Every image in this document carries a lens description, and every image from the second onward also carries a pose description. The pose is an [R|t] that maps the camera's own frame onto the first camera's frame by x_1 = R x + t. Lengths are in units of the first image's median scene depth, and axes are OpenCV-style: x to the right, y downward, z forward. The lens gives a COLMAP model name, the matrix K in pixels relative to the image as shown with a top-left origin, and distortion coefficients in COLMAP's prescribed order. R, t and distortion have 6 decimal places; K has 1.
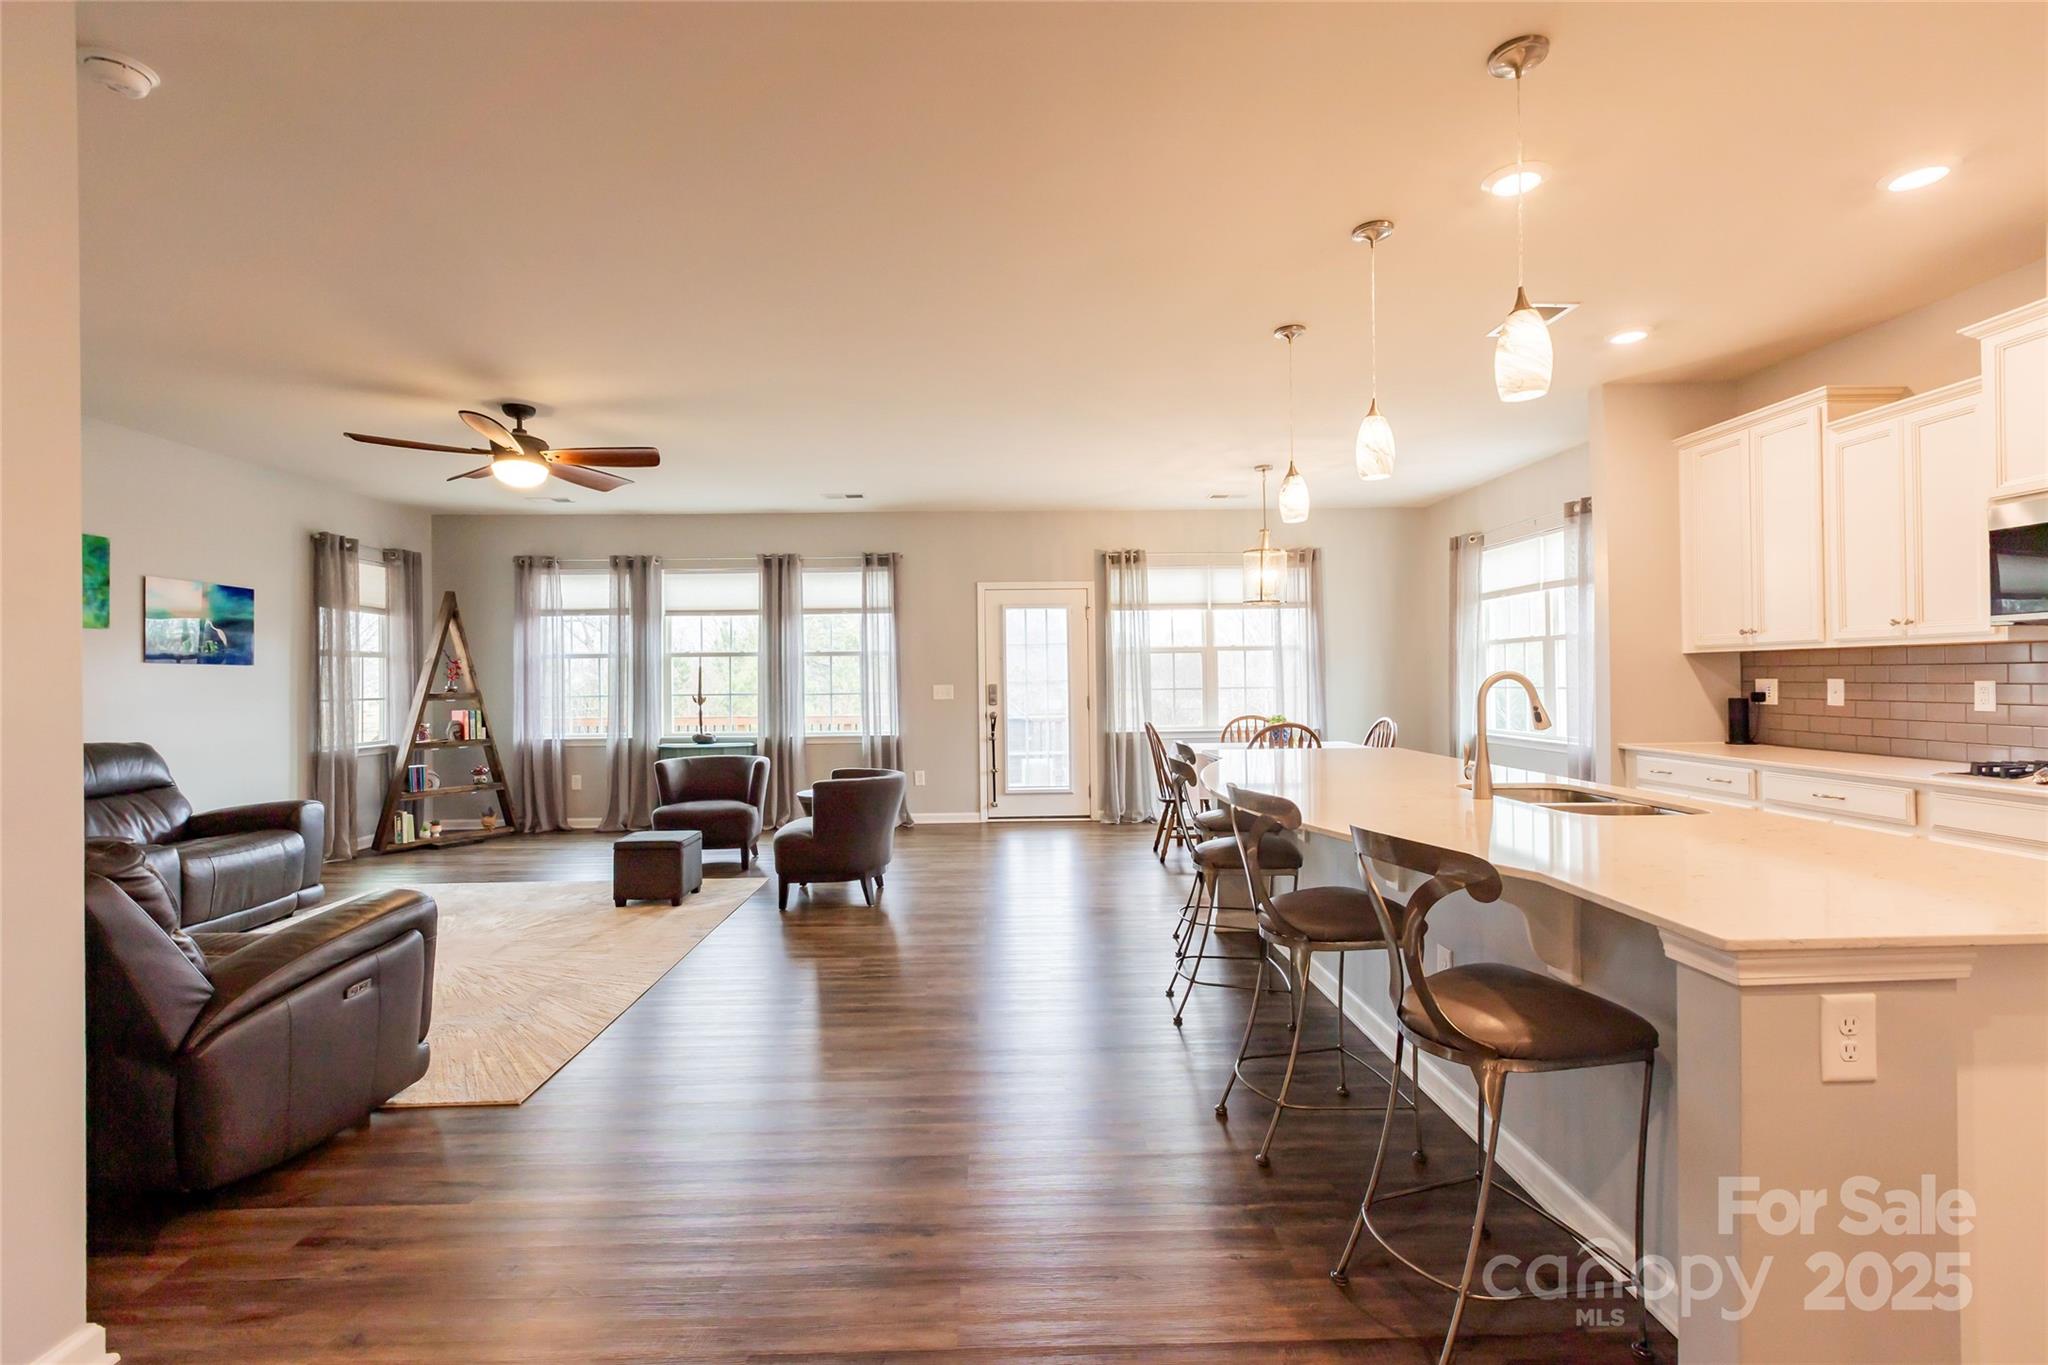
lens RADIAL K [[907.3, 0, 1016.9], [0, 907.3, 672.2], [0, 0, 1]] dist [0.001431, 0.000316]
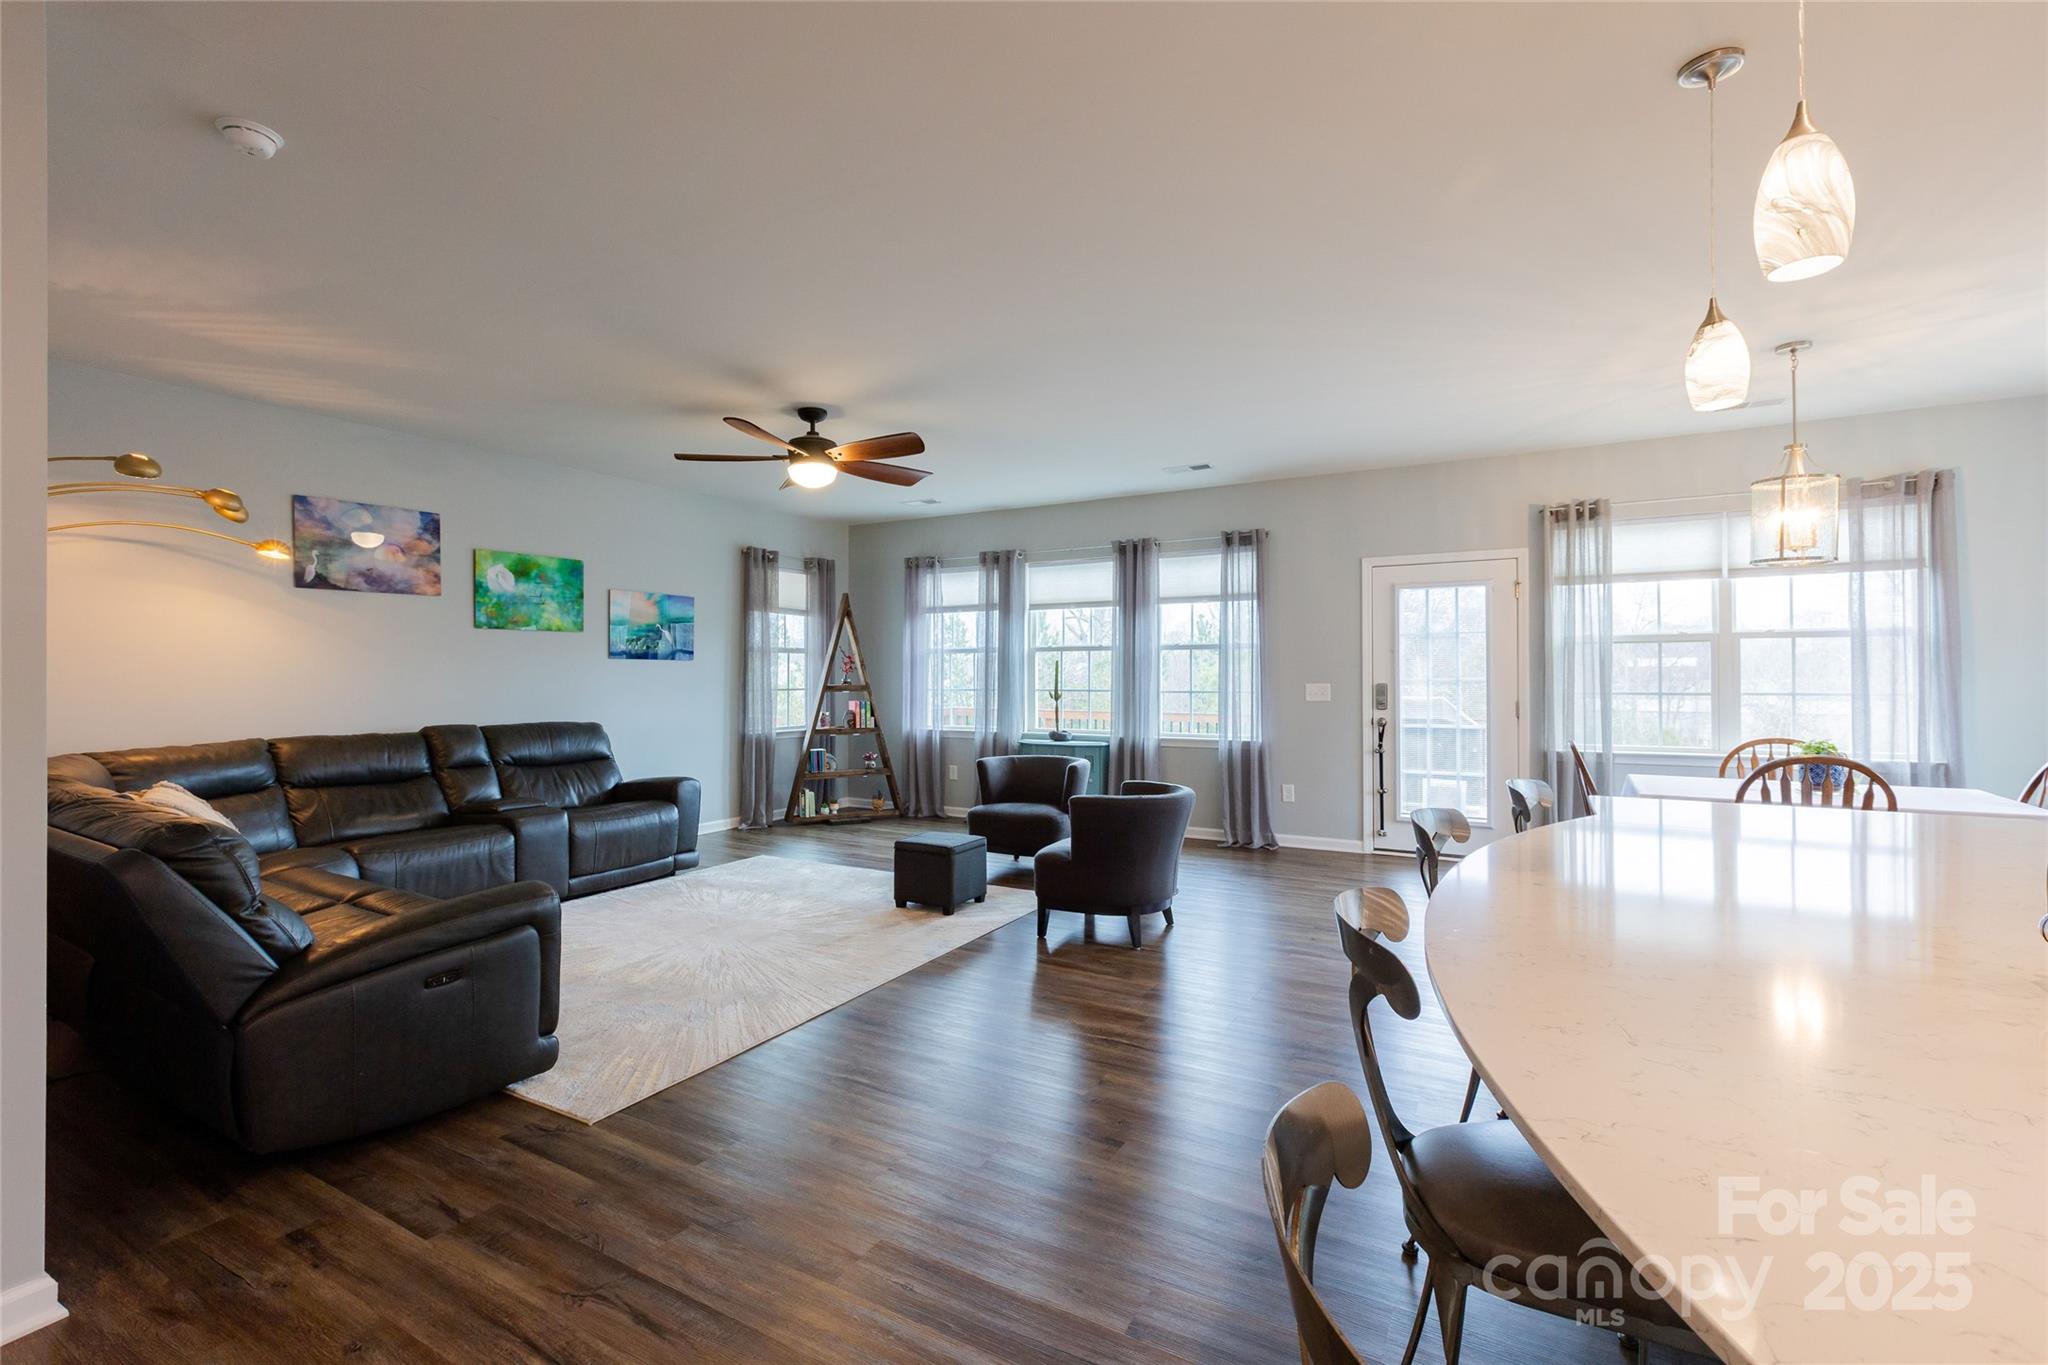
lens RADIAL K [[907.3, 0, 1016.9], [0, 907.3, 672.2], [0, 0, 1]] dist [0.001431, 0.000316]
pose [[0.855830, 0.007549, -0.517202, 0.122669], [-0.002936, 0.999948, 0.009735, -0.004004], [0.517248, -0.006813, 0.855808, 0.156643]]
